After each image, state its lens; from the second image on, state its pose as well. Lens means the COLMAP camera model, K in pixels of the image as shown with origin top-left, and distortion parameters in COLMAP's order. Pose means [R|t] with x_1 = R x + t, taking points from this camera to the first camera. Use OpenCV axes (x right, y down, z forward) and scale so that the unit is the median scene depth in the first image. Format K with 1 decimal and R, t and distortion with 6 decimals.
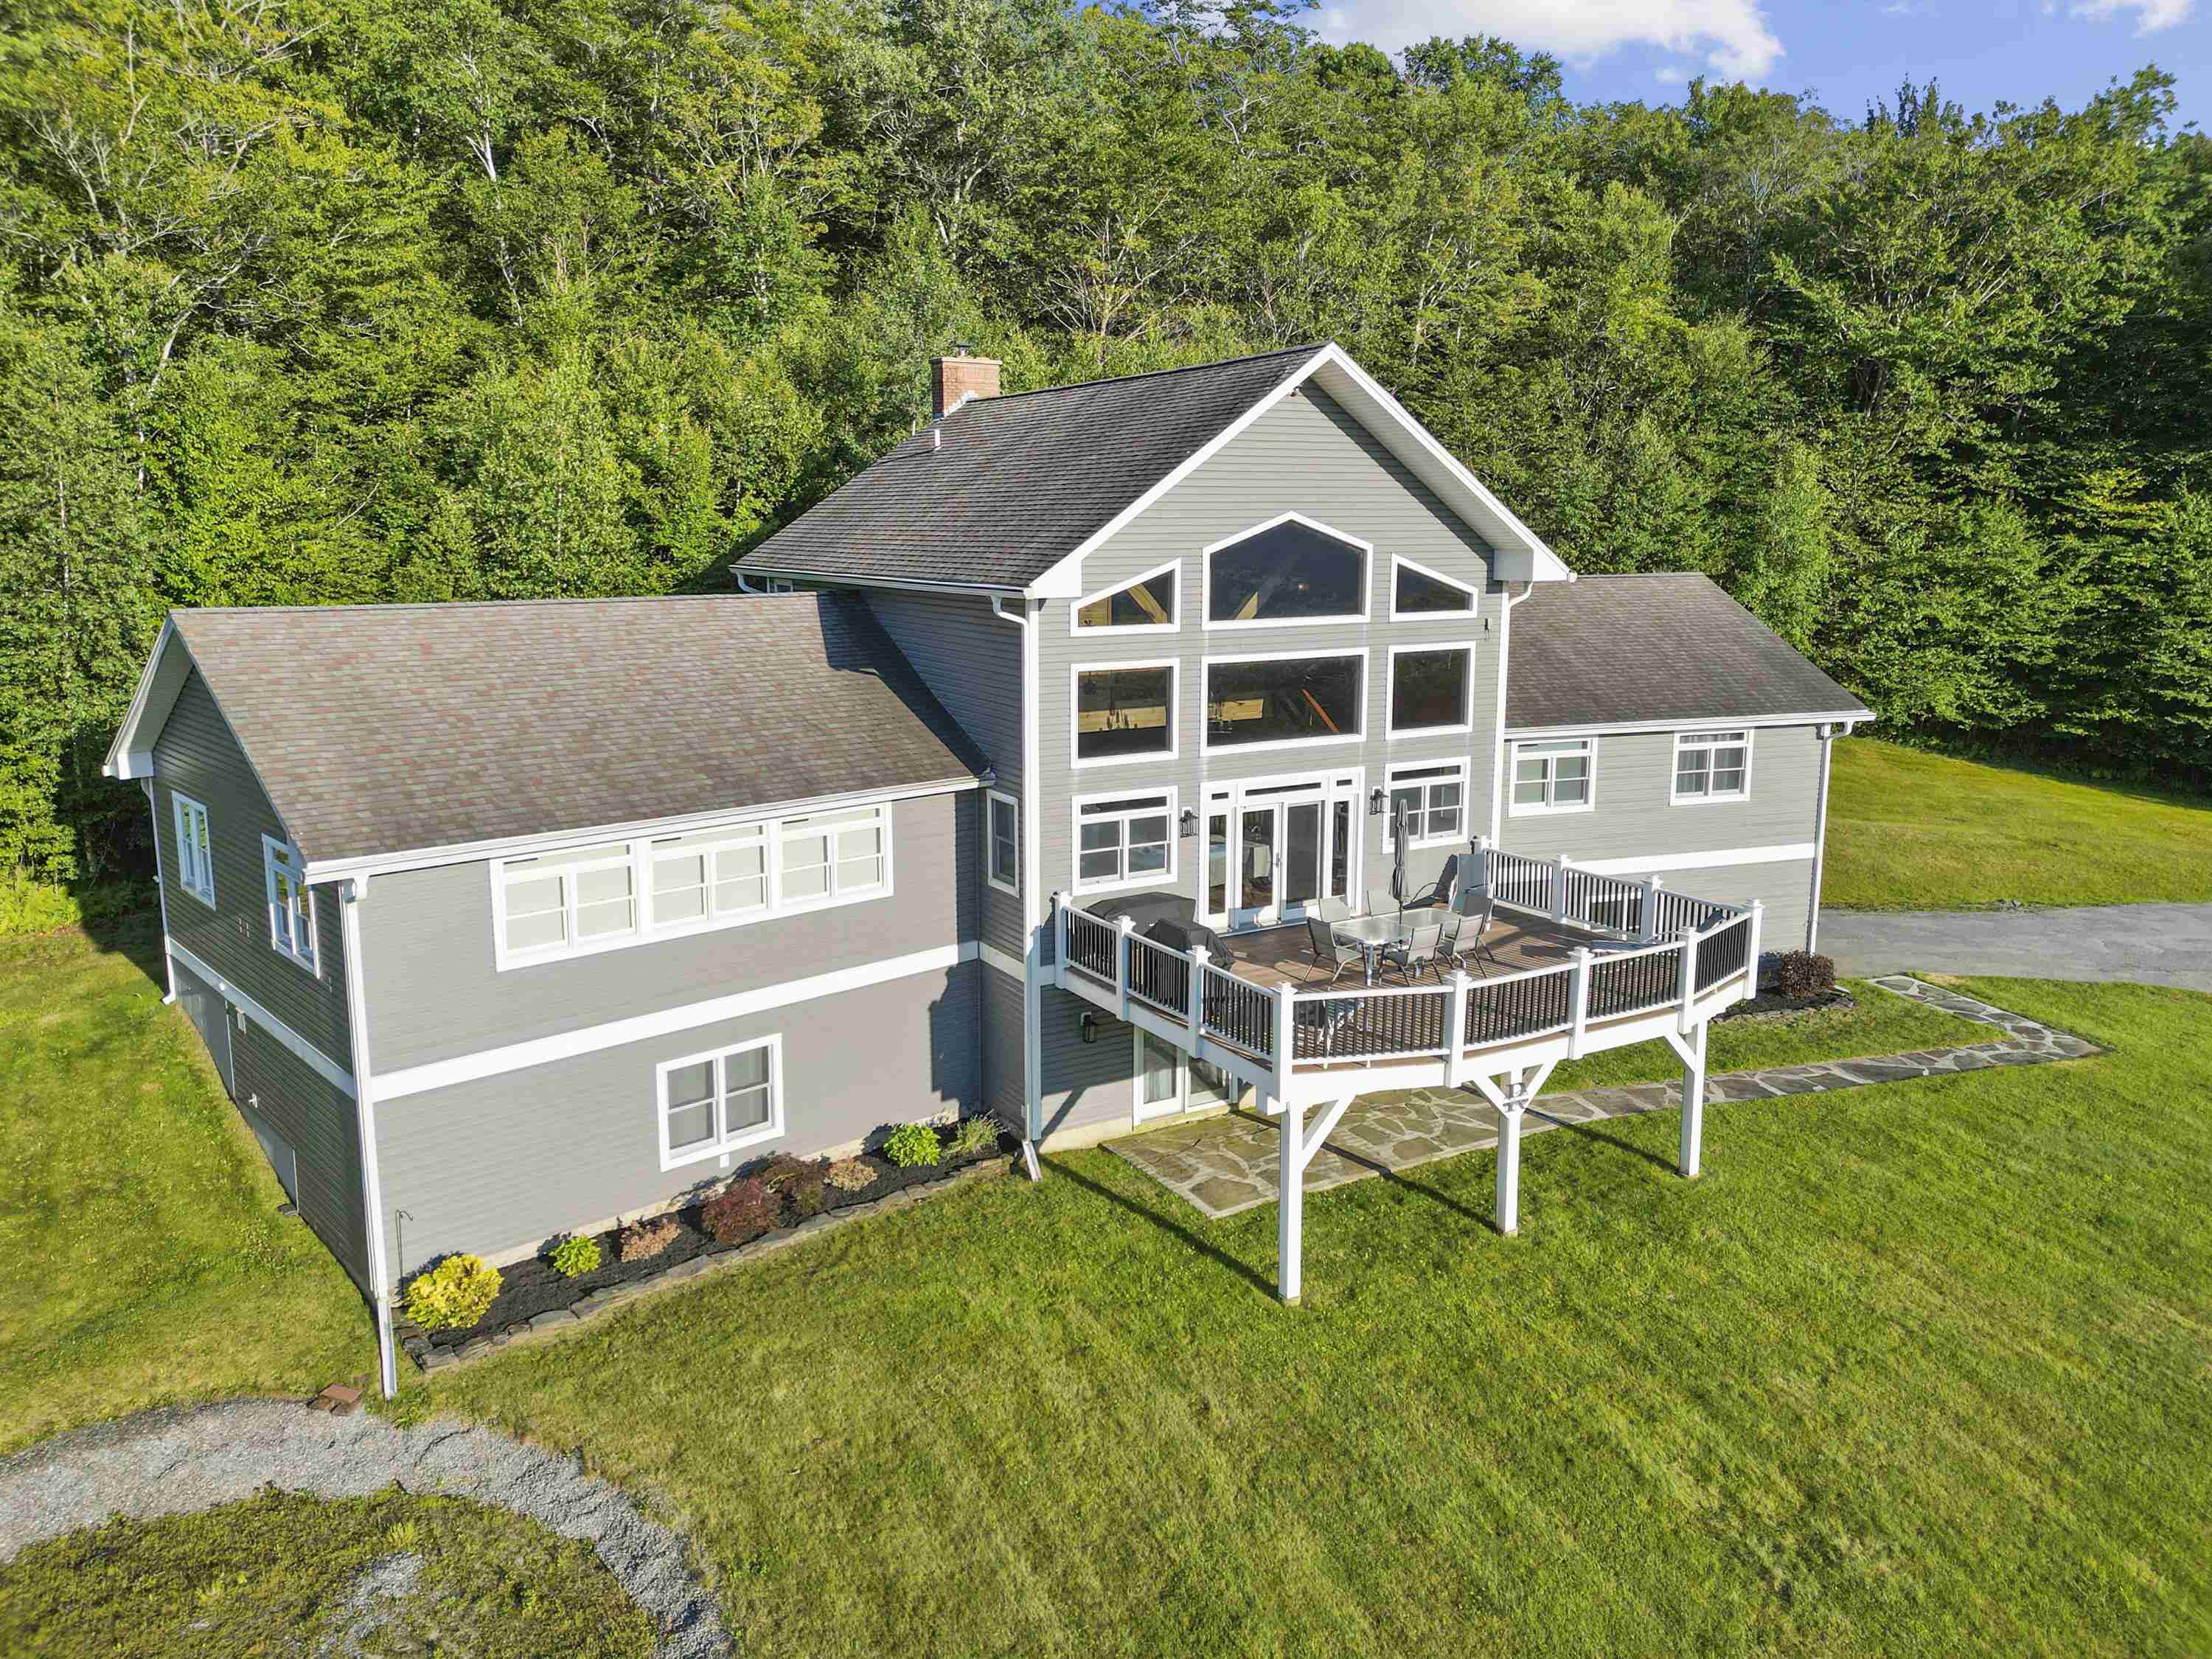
lens RADIAL K [[1562.4, 0, 1101.6], [0, 1562.4, 816.9], [0, 0, 1]] dist [0.100708, -0.100264]
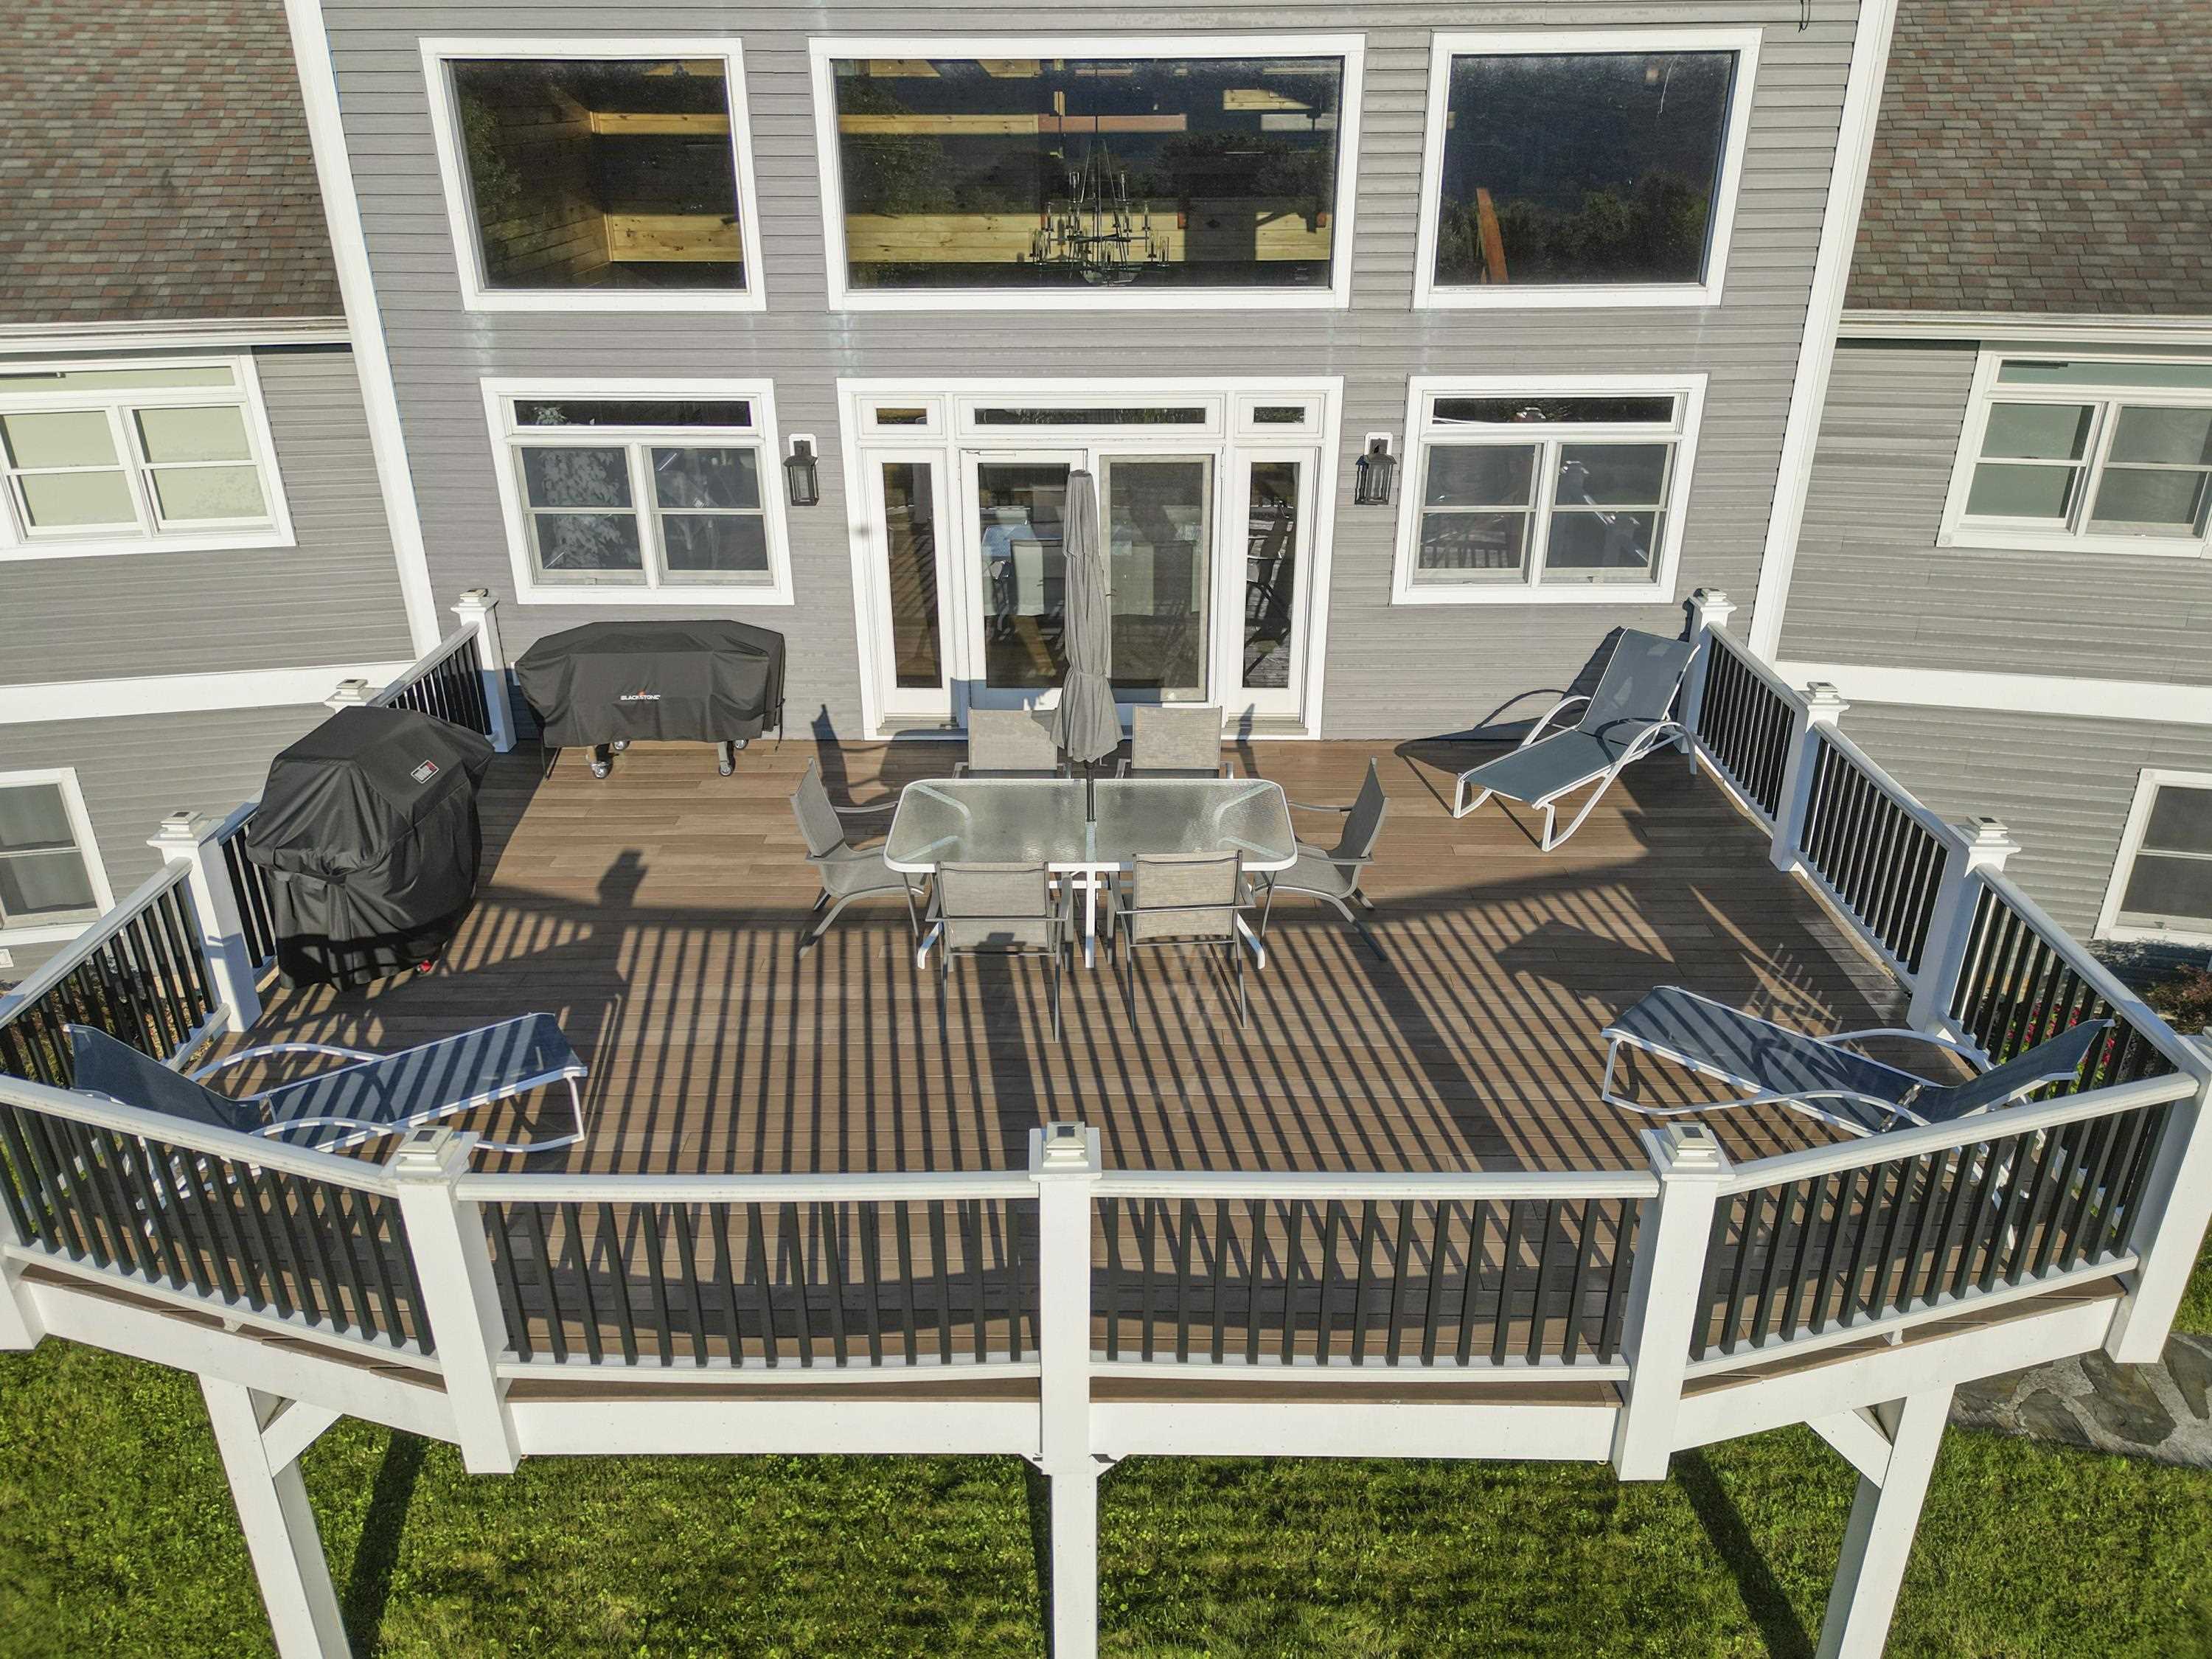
lens RADIAL K [[1562.4, 0, 1101.6], [0, 1562.4, 816.9], [0, 0, 1]] dist [0.100708, -0.100264]
pose [[0.852413, 0.219975, -0.474344, 0.332759], [-0.091260, 0.955863, 0.279280, -0.032309], [0.514843, -0.194773, 0.834865, 0.629969]]
